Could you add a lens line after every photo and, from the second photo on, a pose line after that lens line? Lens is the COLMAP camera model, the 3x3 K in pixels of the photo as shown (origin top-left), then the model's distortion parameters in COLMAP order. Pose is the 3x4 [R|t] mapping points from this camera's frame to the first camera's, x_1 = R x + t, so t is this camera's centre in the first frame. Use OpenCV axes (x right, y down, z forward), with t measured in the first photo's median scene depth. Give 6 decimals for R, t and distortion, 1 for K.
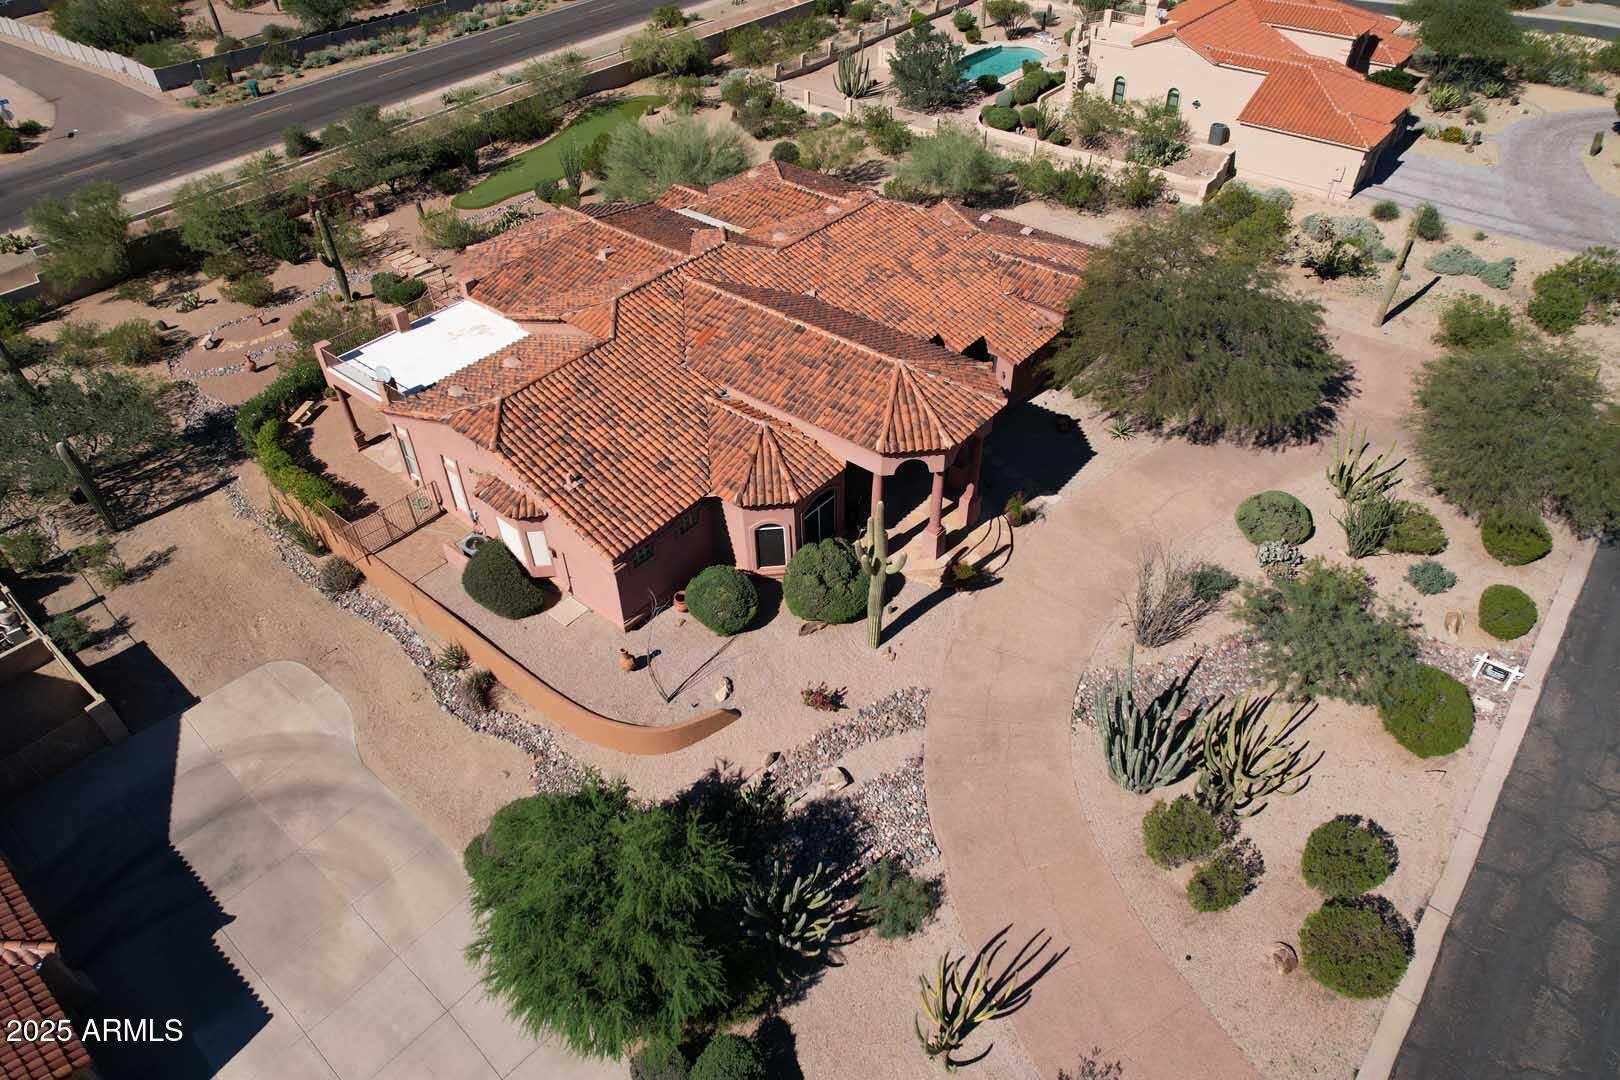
lens RADIAL K [[1031.9, 0, 810.0], [0, 1031.9, 540.0], [0, 0, 1]] dist [-0.074466, 0.070190]
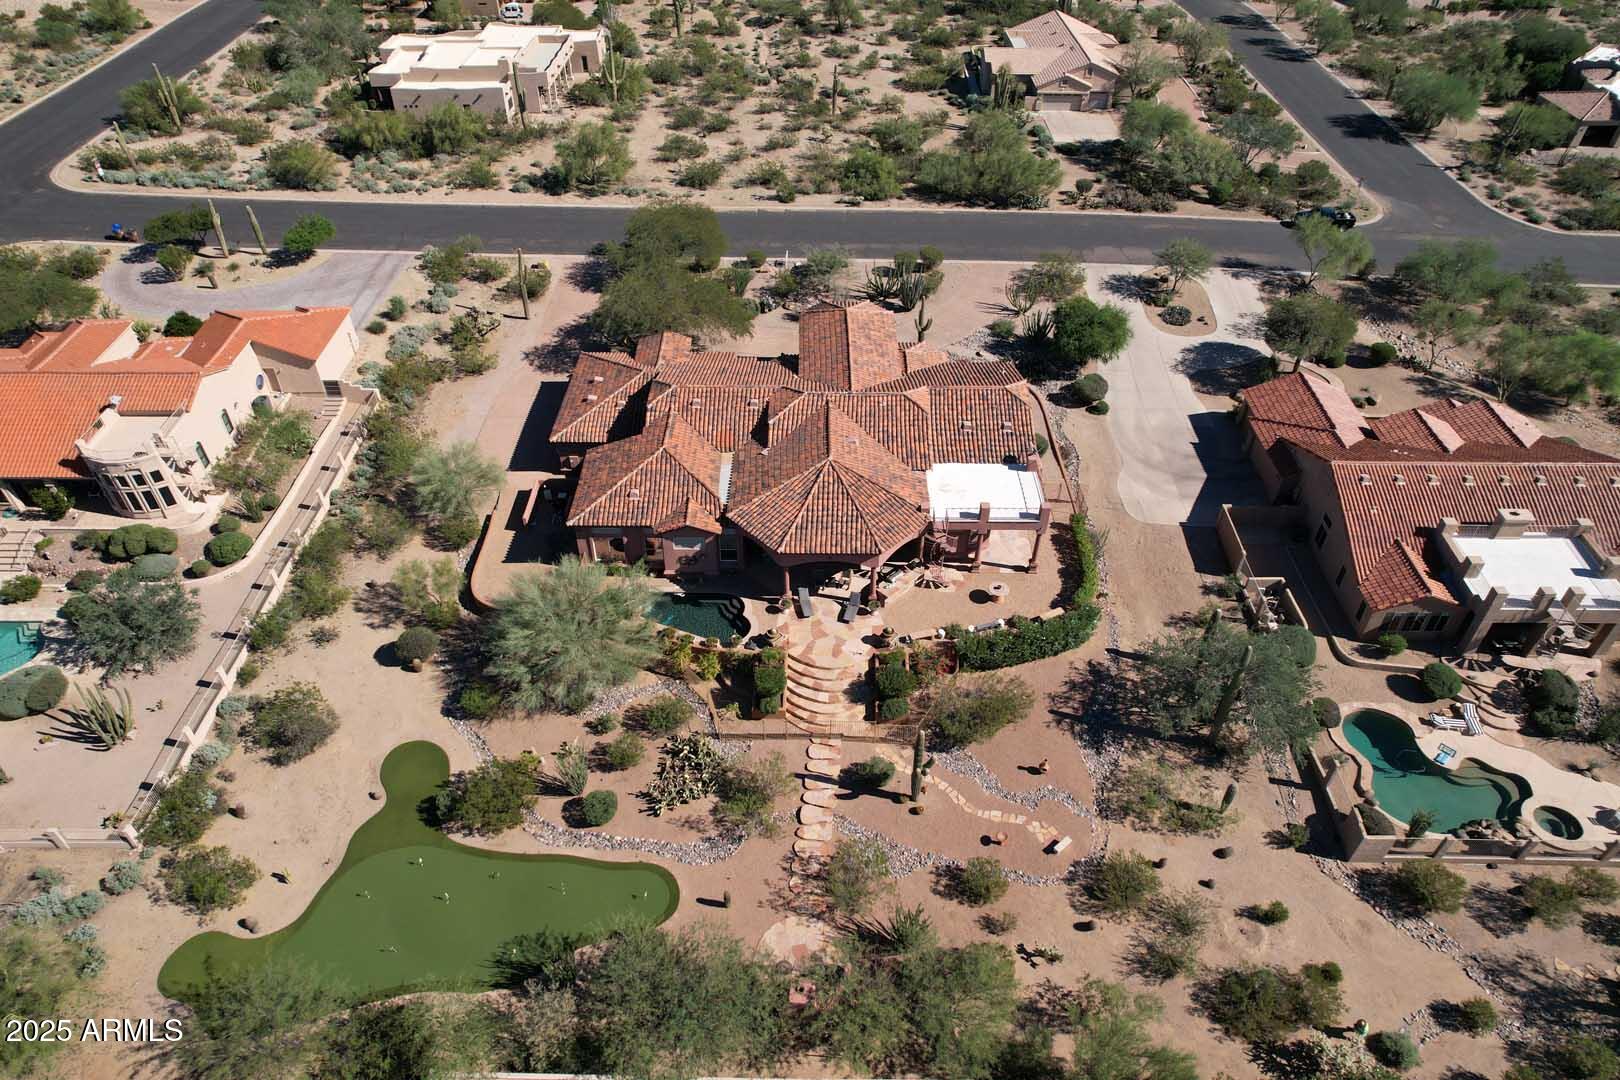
lens RADIAL K [[1035.6, 0, 811.4], [0, 1035.6, 541.9], [0, 0, 1]] dist [-0.077544, 0.067954]
pose [[-0.635797, -0.495324, 0.591960, -1.313047], [0.516342, 0.297114, 0.803190, -1.723282], [-0.573718, 0.816320, 0.066853, 1.286868]]
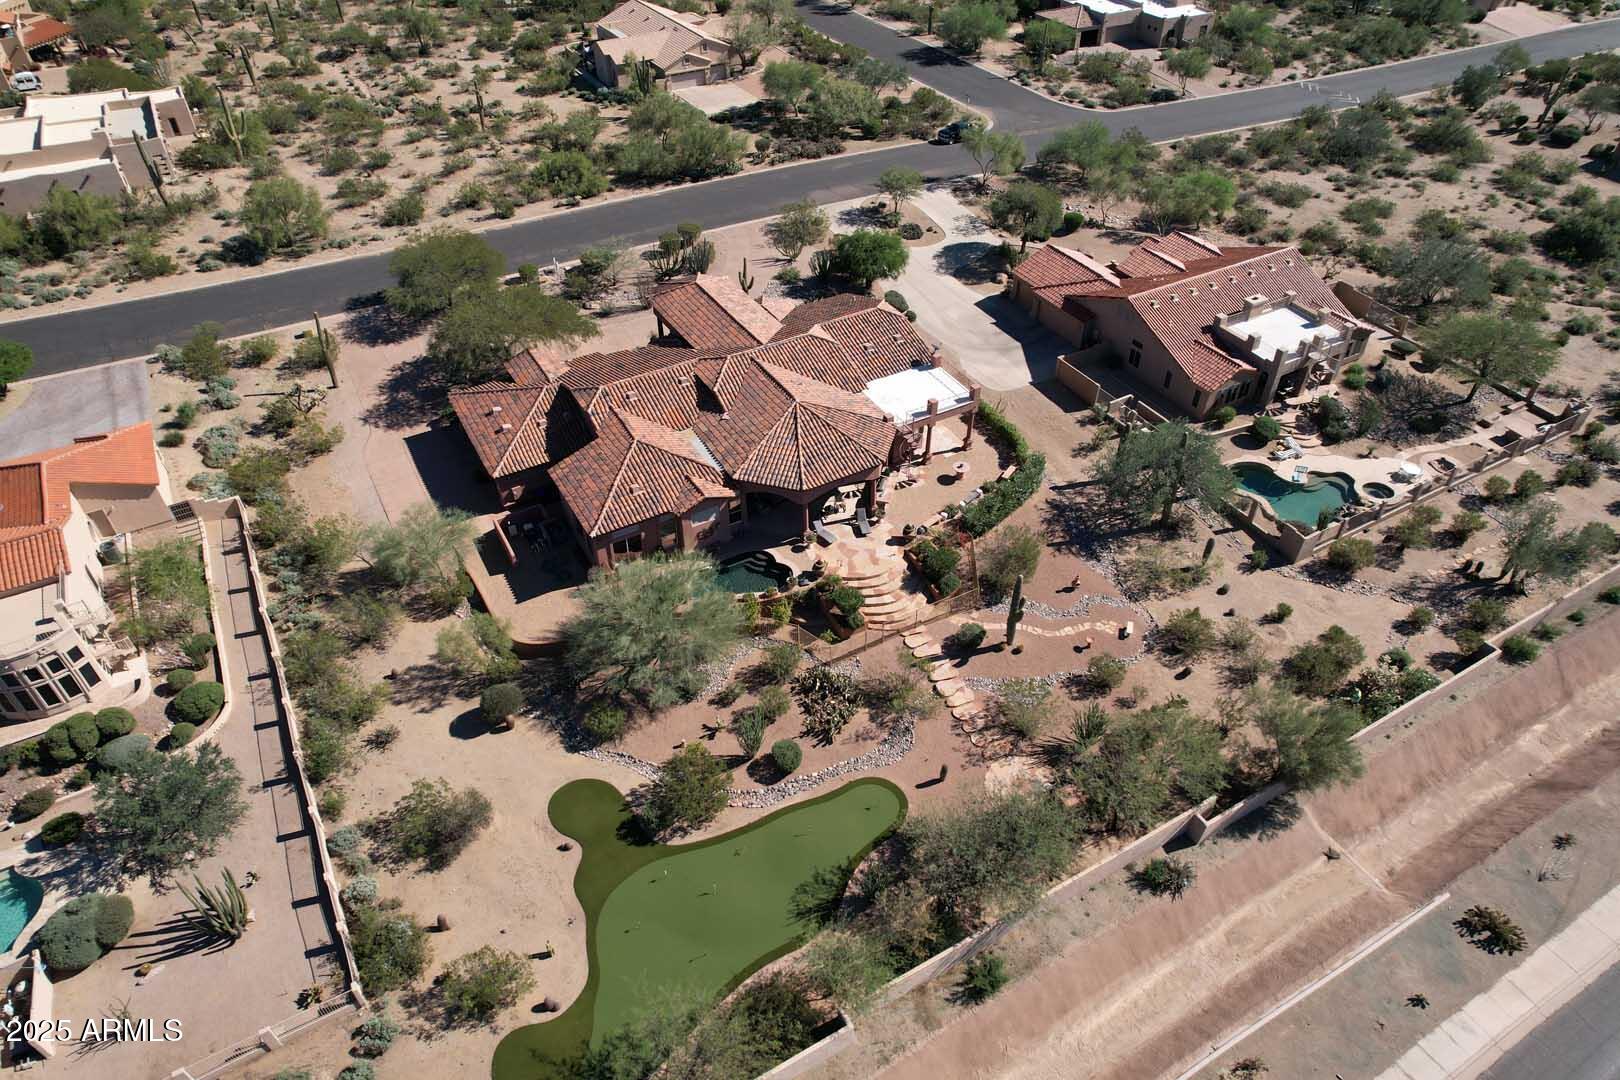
lens RADIAL K [[1035.6, 0, 811.4], [0, 1035.6, 541.9], [0, 0, 1]] dist [-0.077544, 0.067954]
pose [[-0.937941, -0.214953, 0.272145, -0.845088], [0.239404, 0.166425, 0.956550, -2.093751], [-0.250905, 0.962340, -0.104636, 1.694838]]
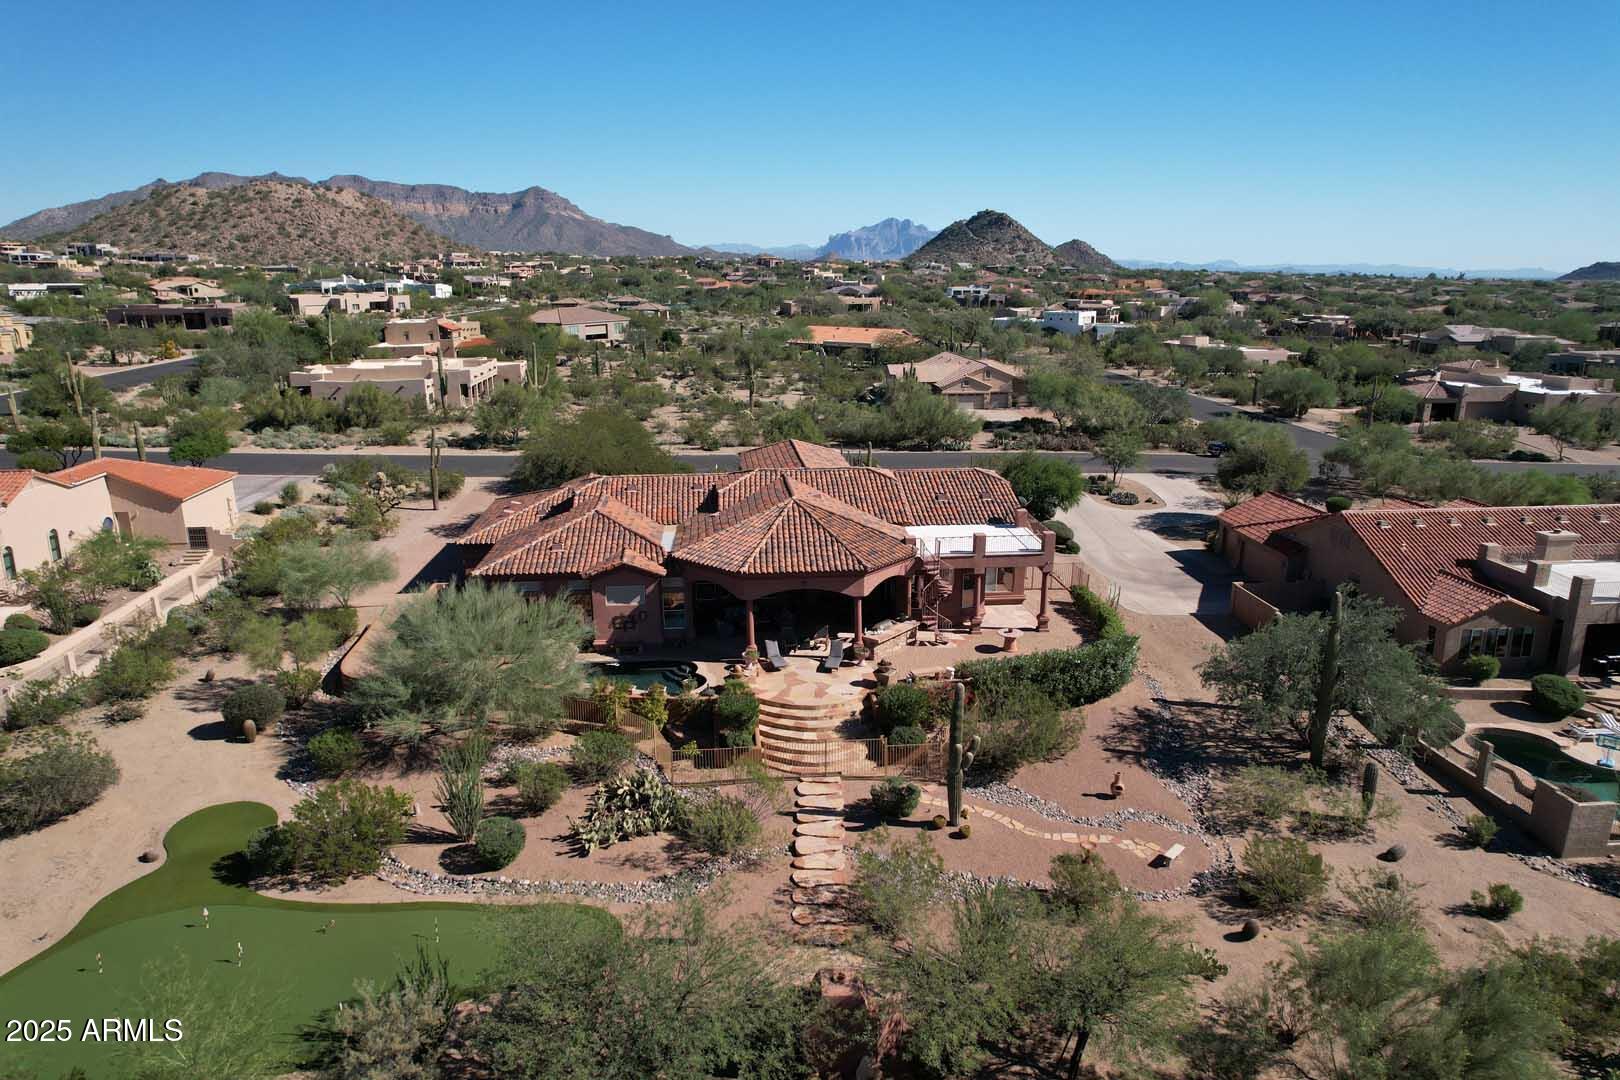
lens RADIAL K [[1035.6, 0, 811.4], [0, 1035.6, 541.9], [0, 0, 1]] dist [-0.077544, 0.067954]
pose [[-0.713419, -0.162670, 0.681594, -1.277187], [0.471030, 0.608826, 0.638327, -1.266757], [-0.518809, 0.776447, -0.357725, 1.818850]]
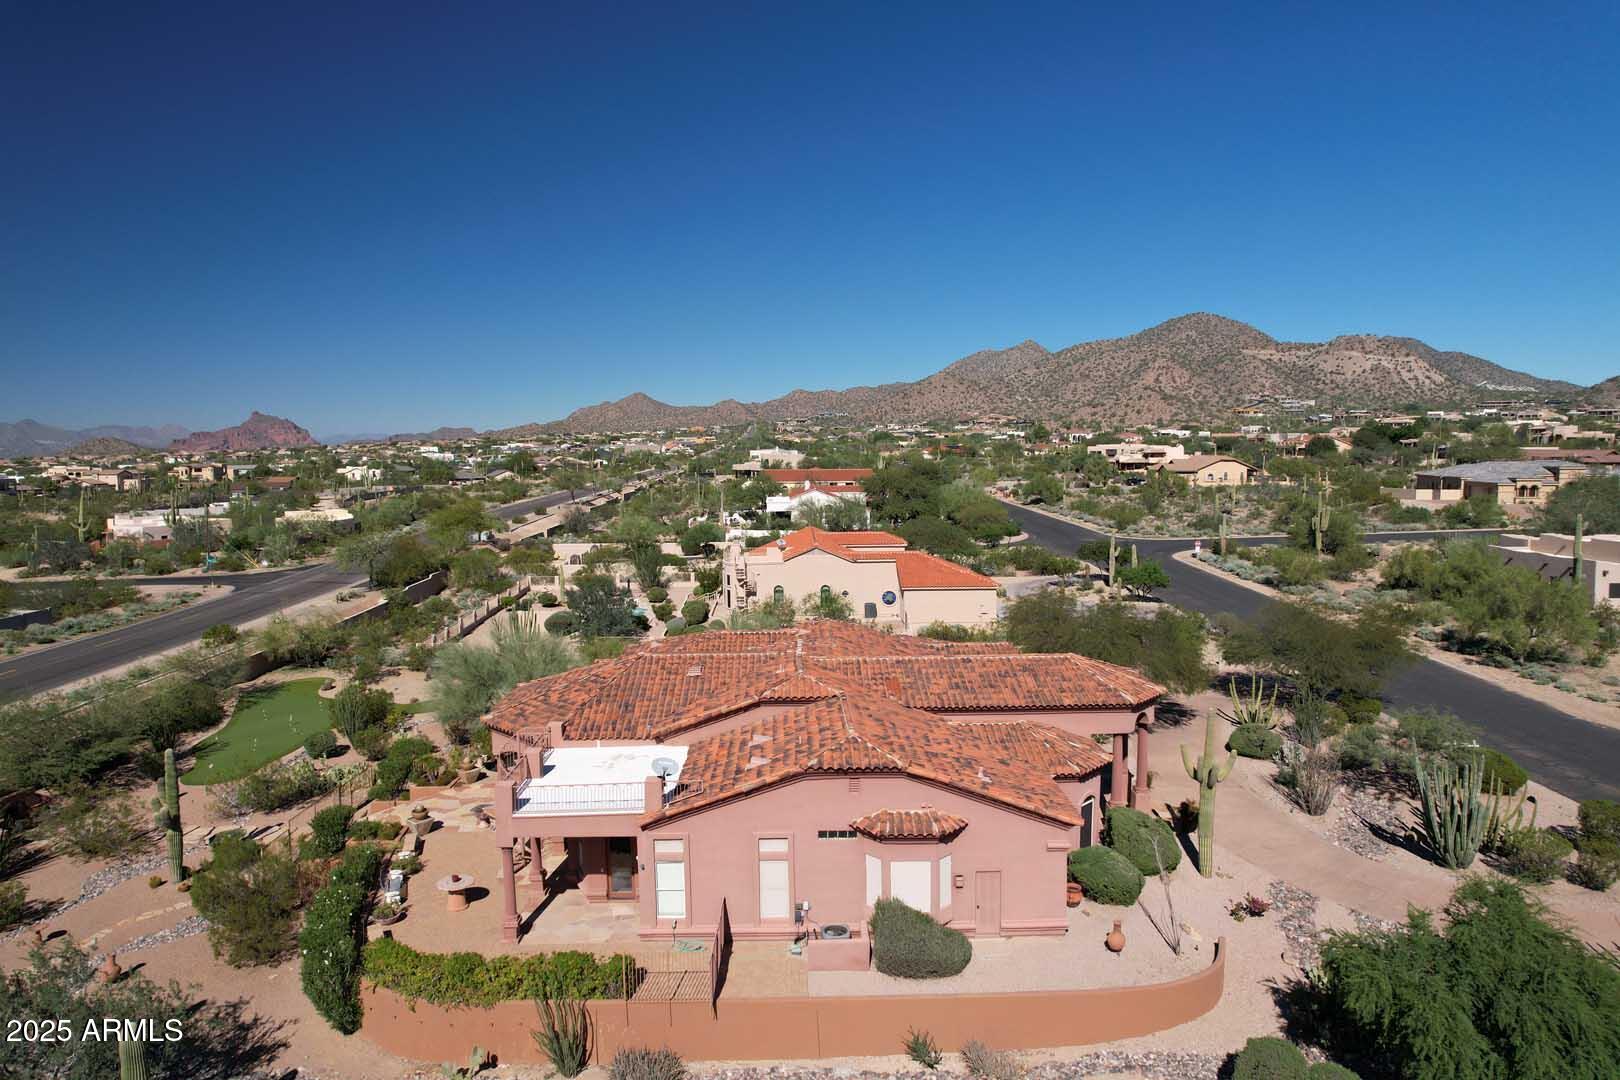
lens RADIAL K [[1035.6, 0, 811.4], [0, 1035.6, 541.9], [0, 0, 1]] dist [-0.077544, 0.067954]
pose [[0.753757, -0.050803, 0.655187, -0.909221], [0.429407, 0.792793, -0.432537, 0.107902], [-0.497453, 0.607370, 0.619389, 0.338093]]
